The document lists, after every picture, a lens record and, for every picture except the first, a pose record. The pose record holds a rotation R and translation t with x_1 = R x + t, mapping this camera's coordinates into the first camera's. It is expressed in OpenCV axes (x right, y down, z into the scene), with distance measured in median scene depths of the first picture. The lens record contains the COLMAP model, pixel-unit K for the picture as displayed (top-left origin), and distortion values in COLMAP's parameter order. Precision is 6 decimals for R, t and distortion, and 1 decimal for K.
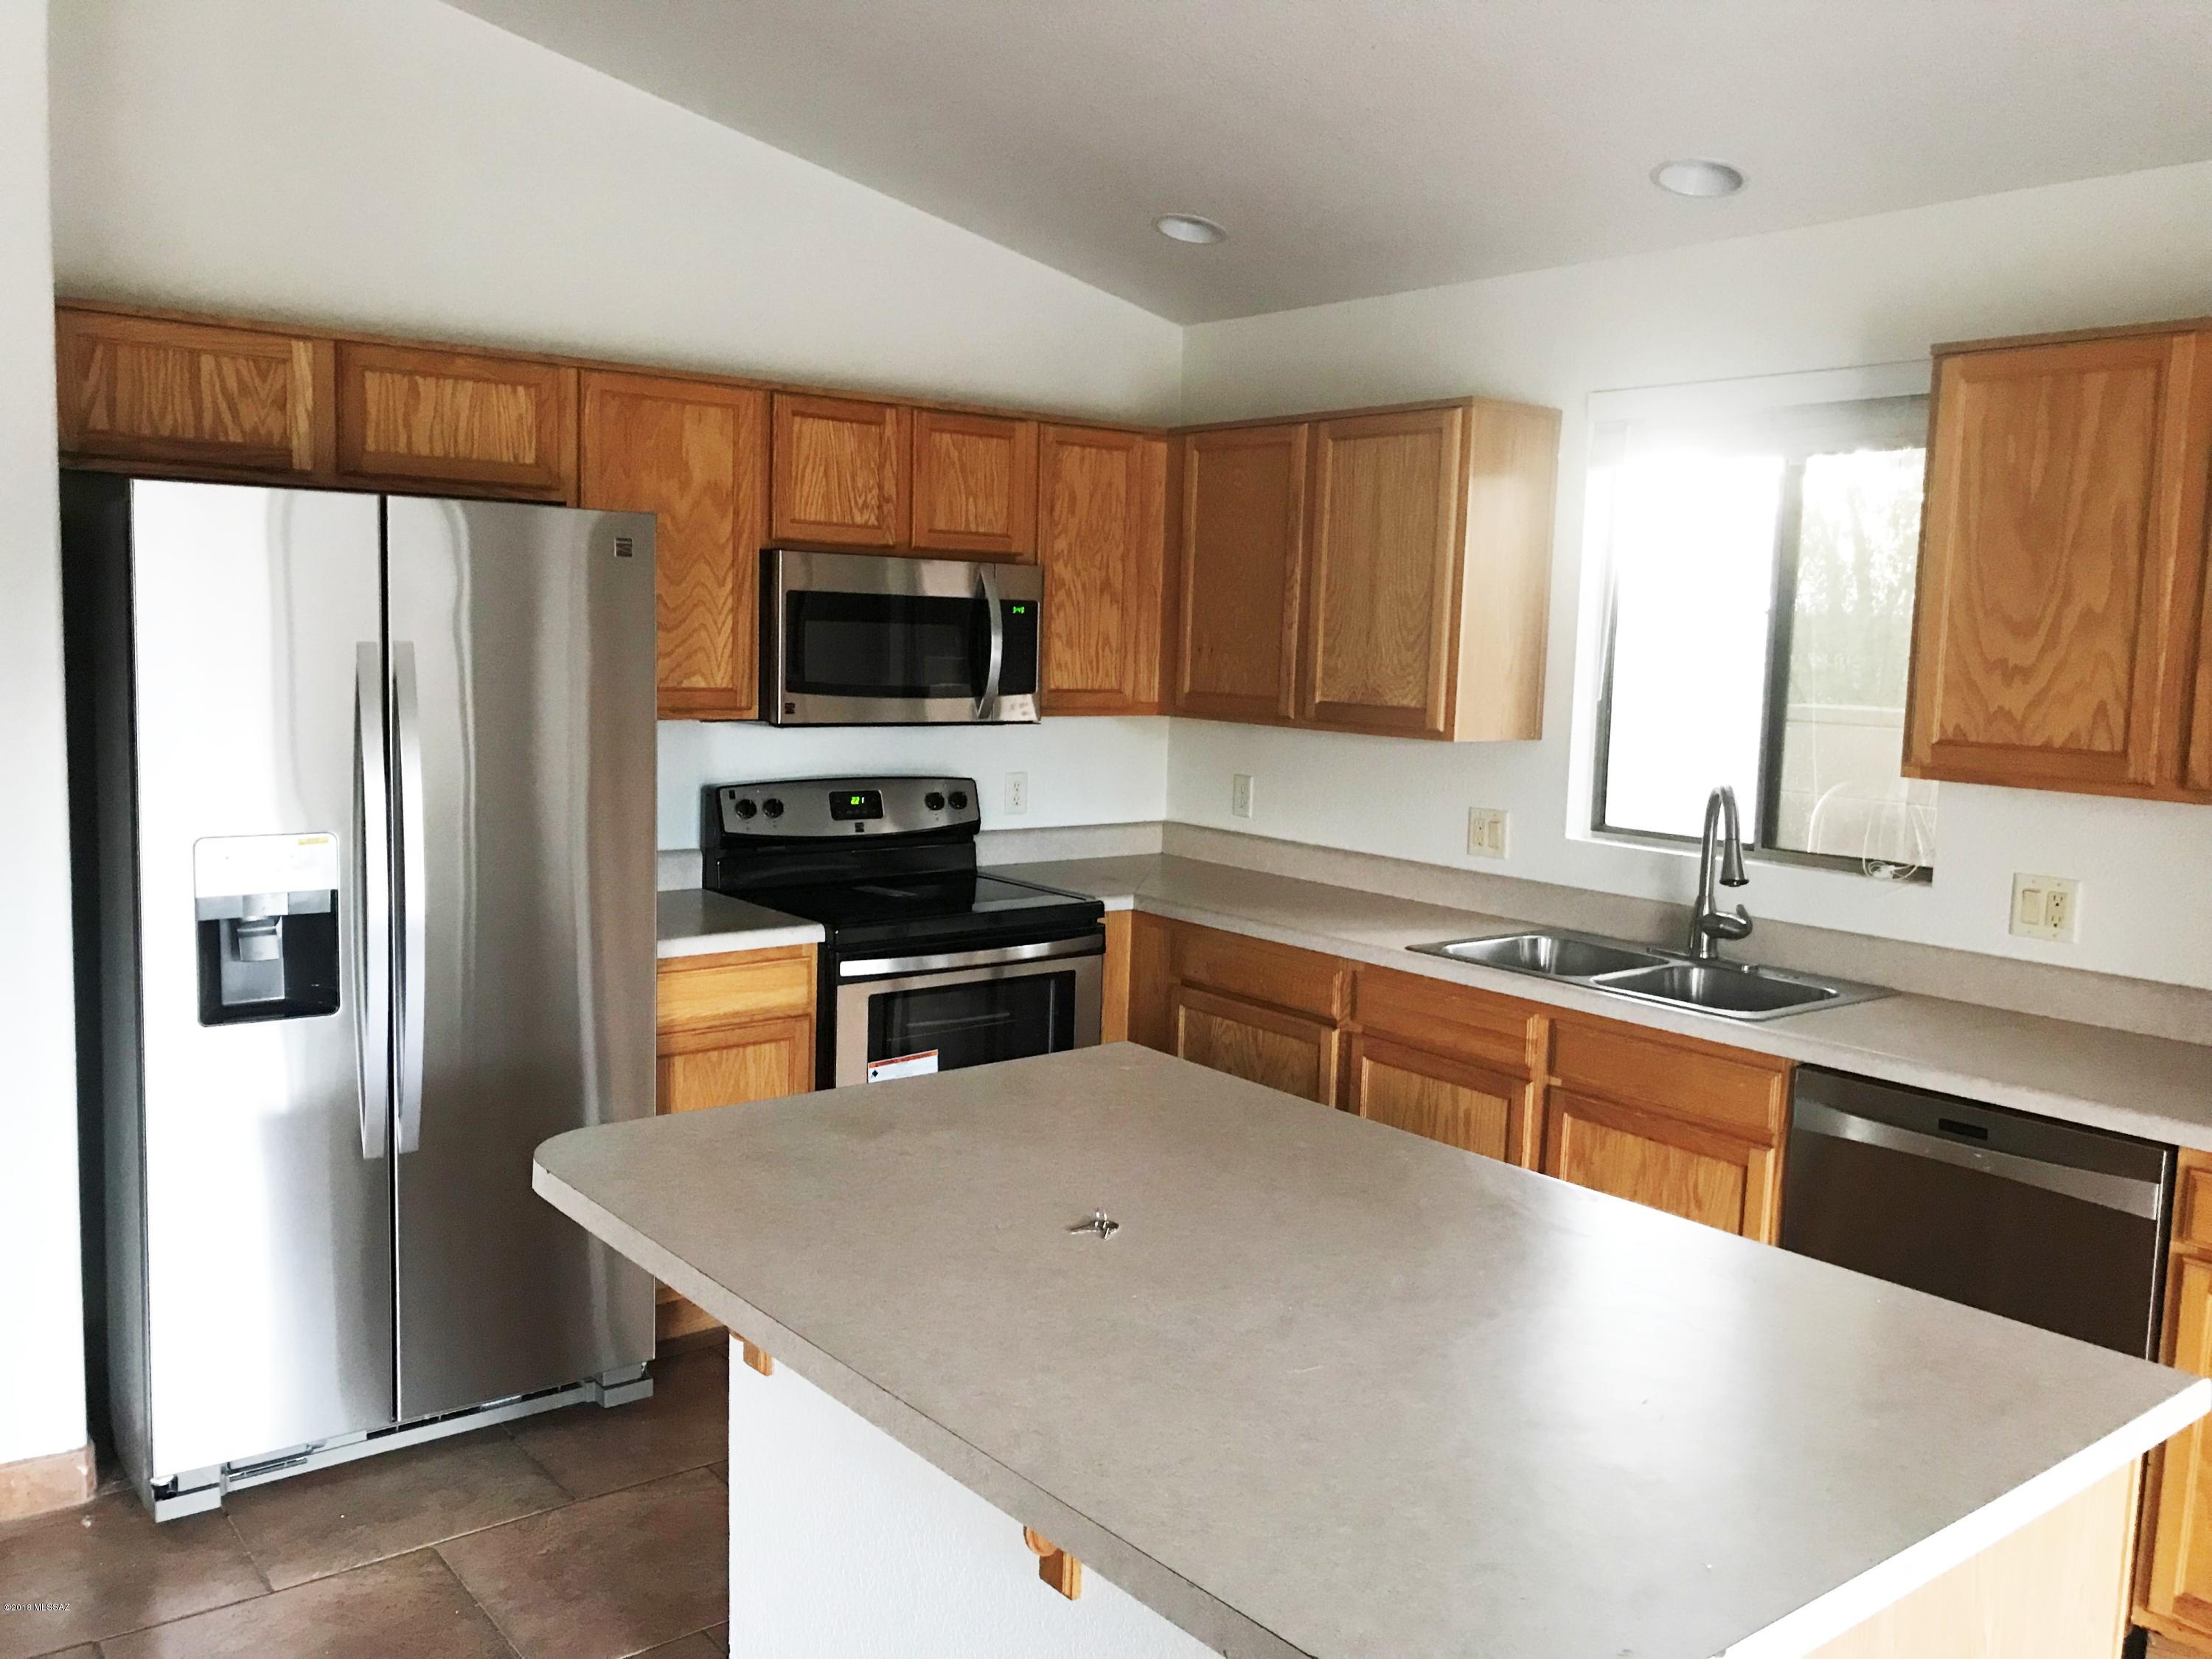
lens RADIAL K [[1813.6, 0, 1106.0], [0, 1813.6, 829.5], [0, 0, 1]] dist [0.085760, -0.157718]
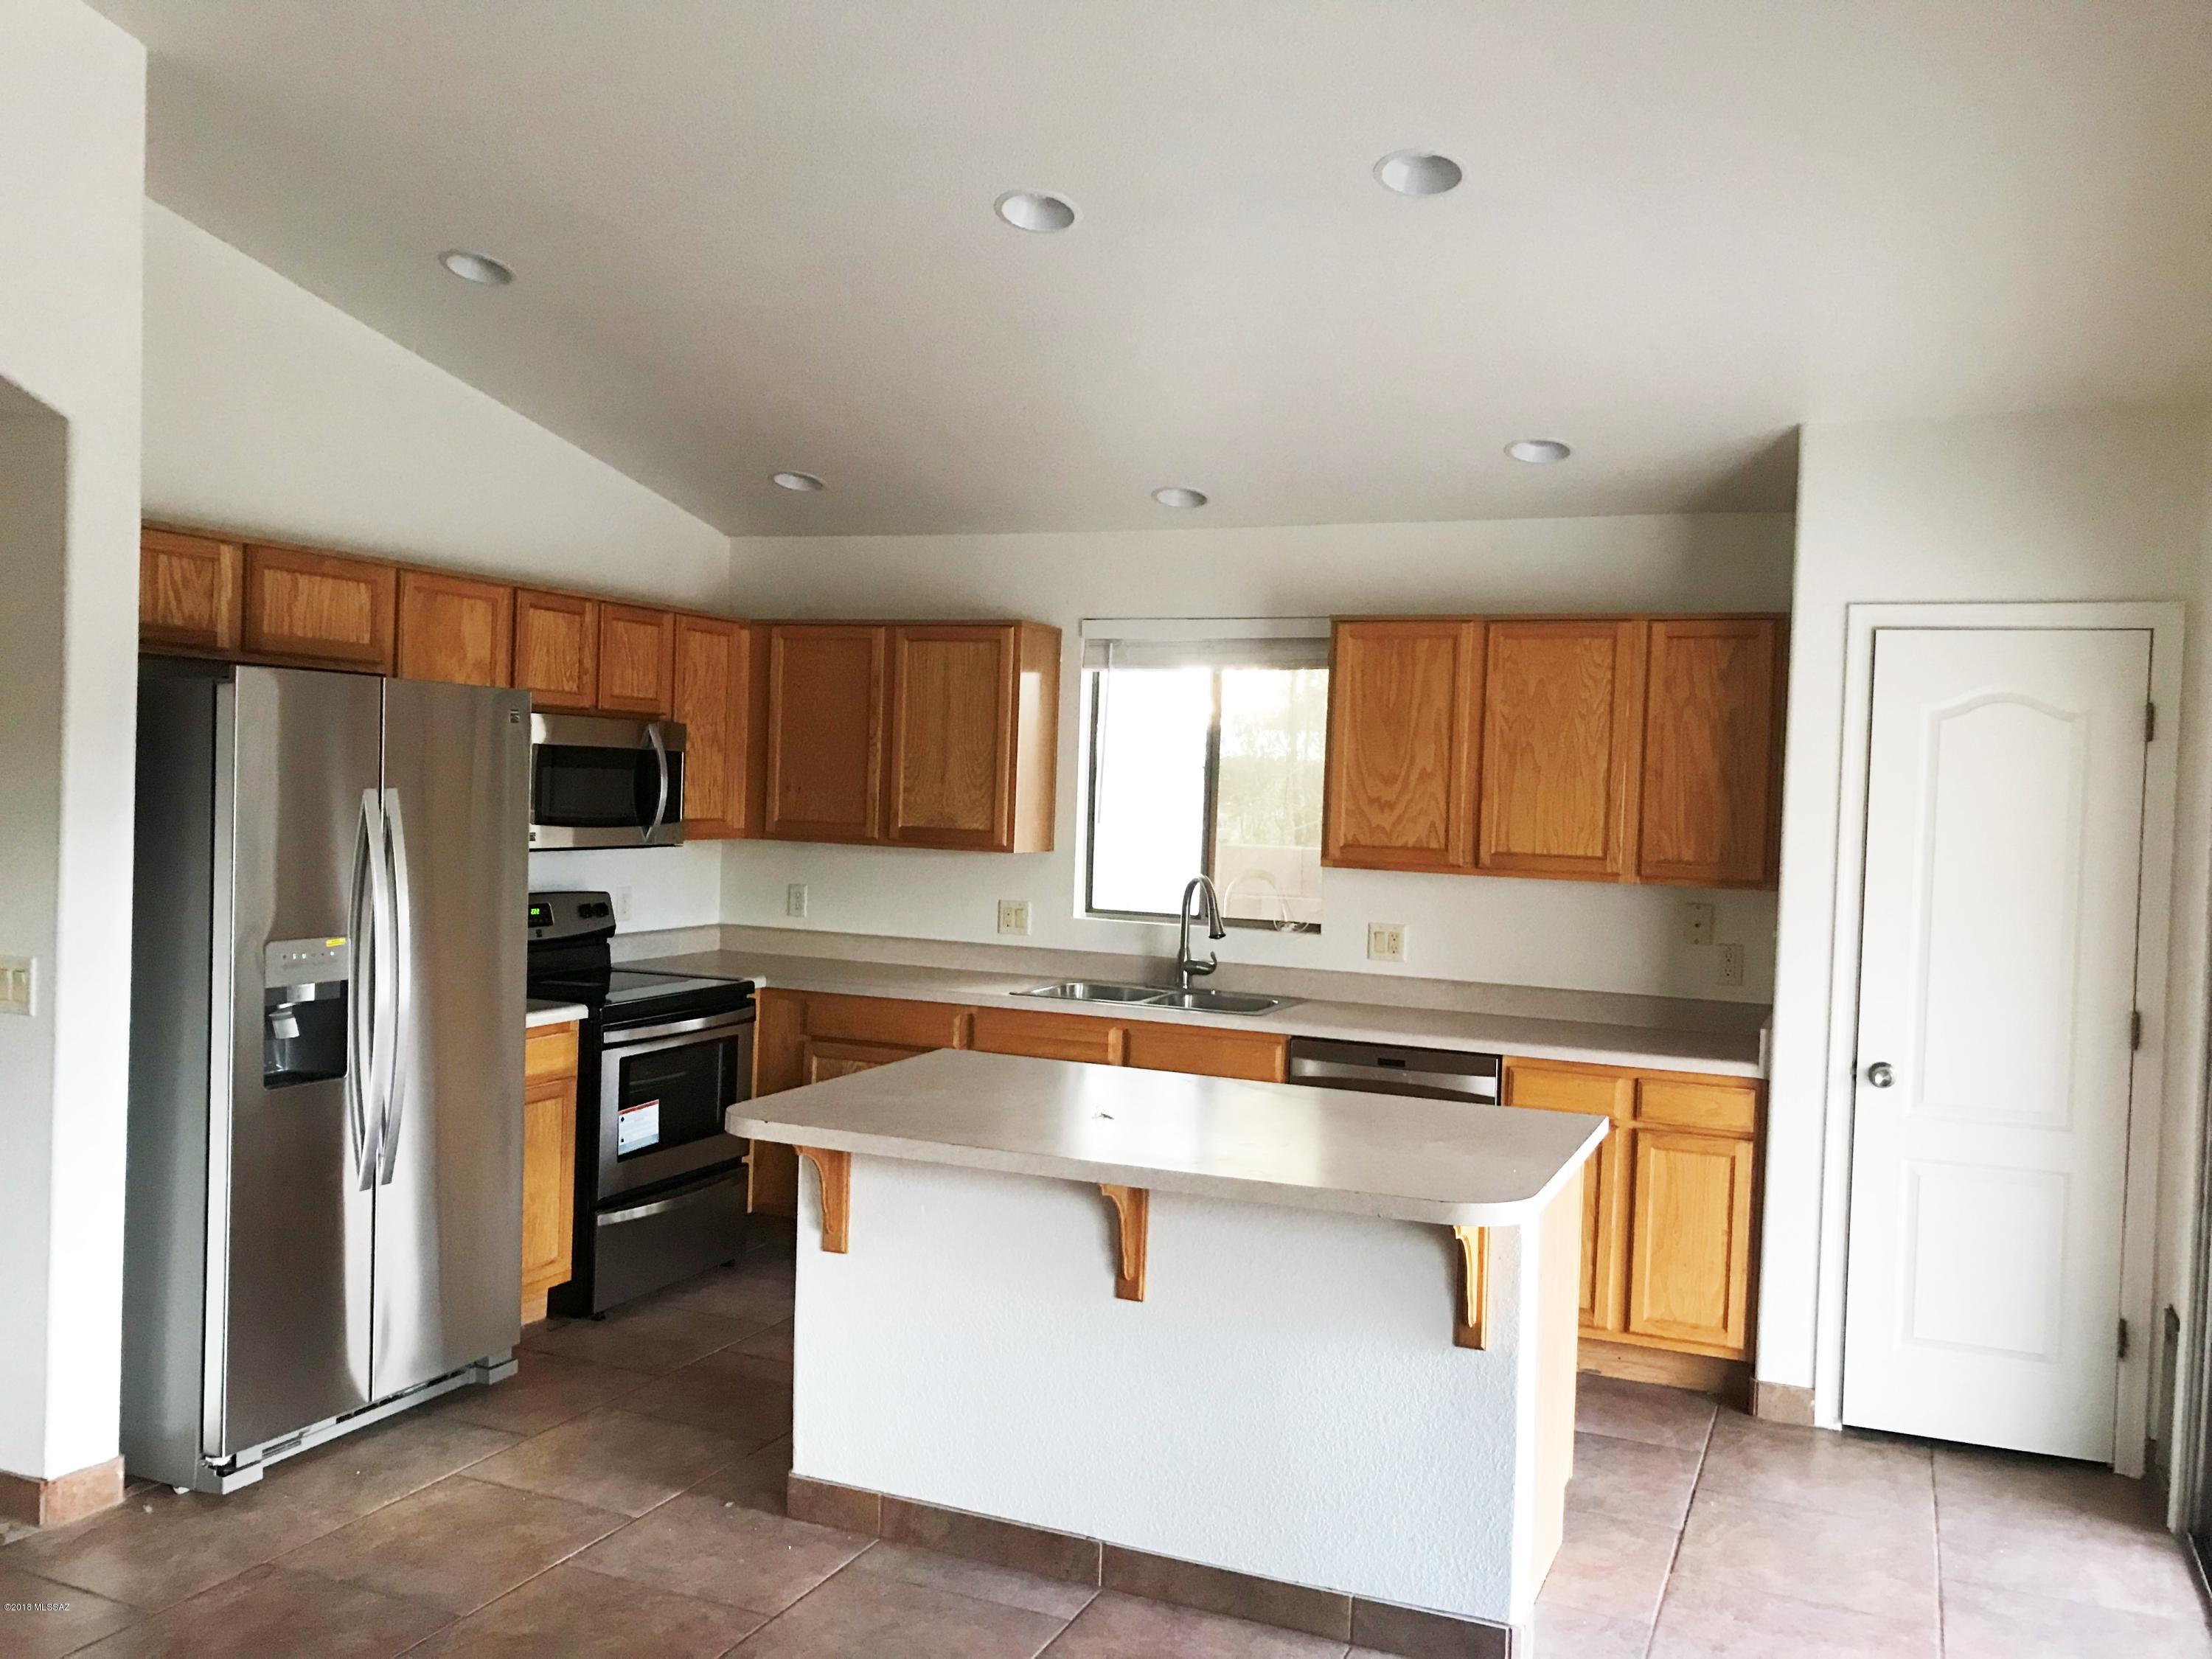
lens RADIAL K [[1817.6, 0, 1107.2], [0, 1817.6, 863.7], [0, 0, 1]] dist [0.081959, -0.170886]
pose [[0.877859, -0.021326, 0.478445, -0.448638], [0.046171, 0.998123, -0.040225, 0.022274], [-0.476689, 0.057402, 0.877196, -0.312032]]
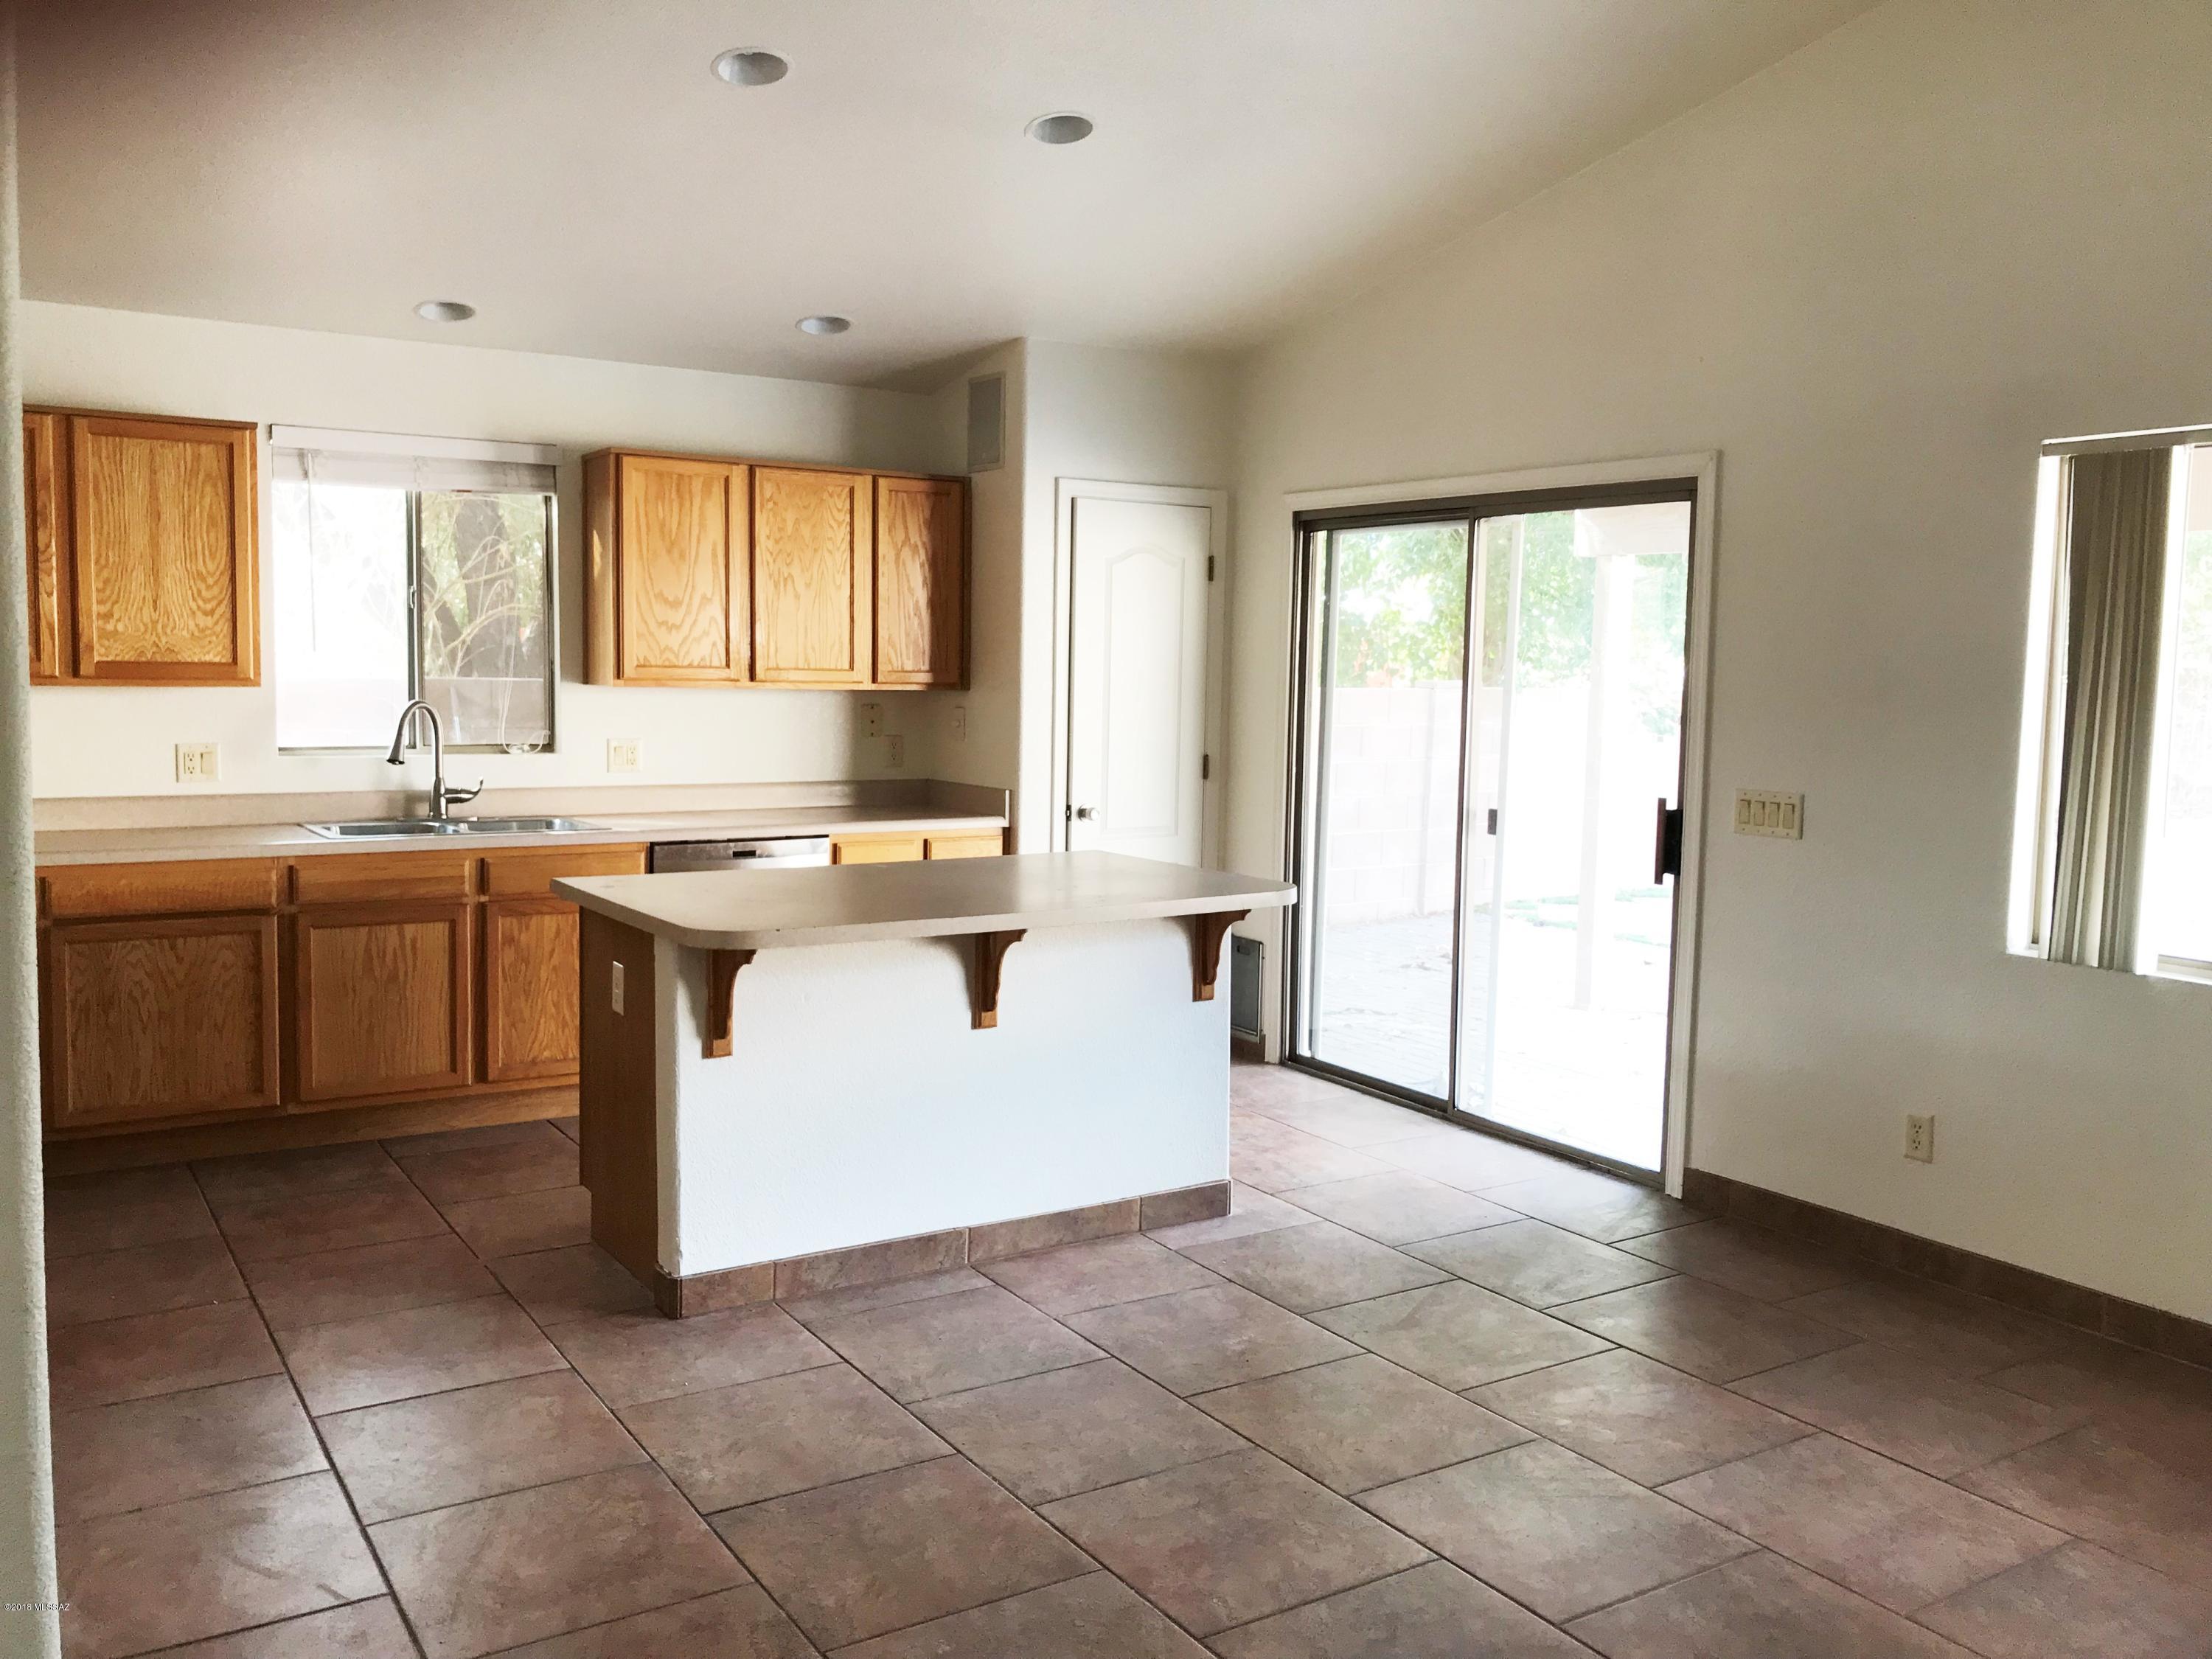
lens RADIAL K [[1813.6, 0, 1106.0], [0, 1813.6, 829.5], [0, 0, 1]] dist [0.085760, -0.157718]
pose [[0.101541, -0.123992, 0.987074, -1.082785], [0.098025, 0.988621, 0.114102, -0.038648], [-0.989990, 0.085172, 0.112540, 0.273231]]
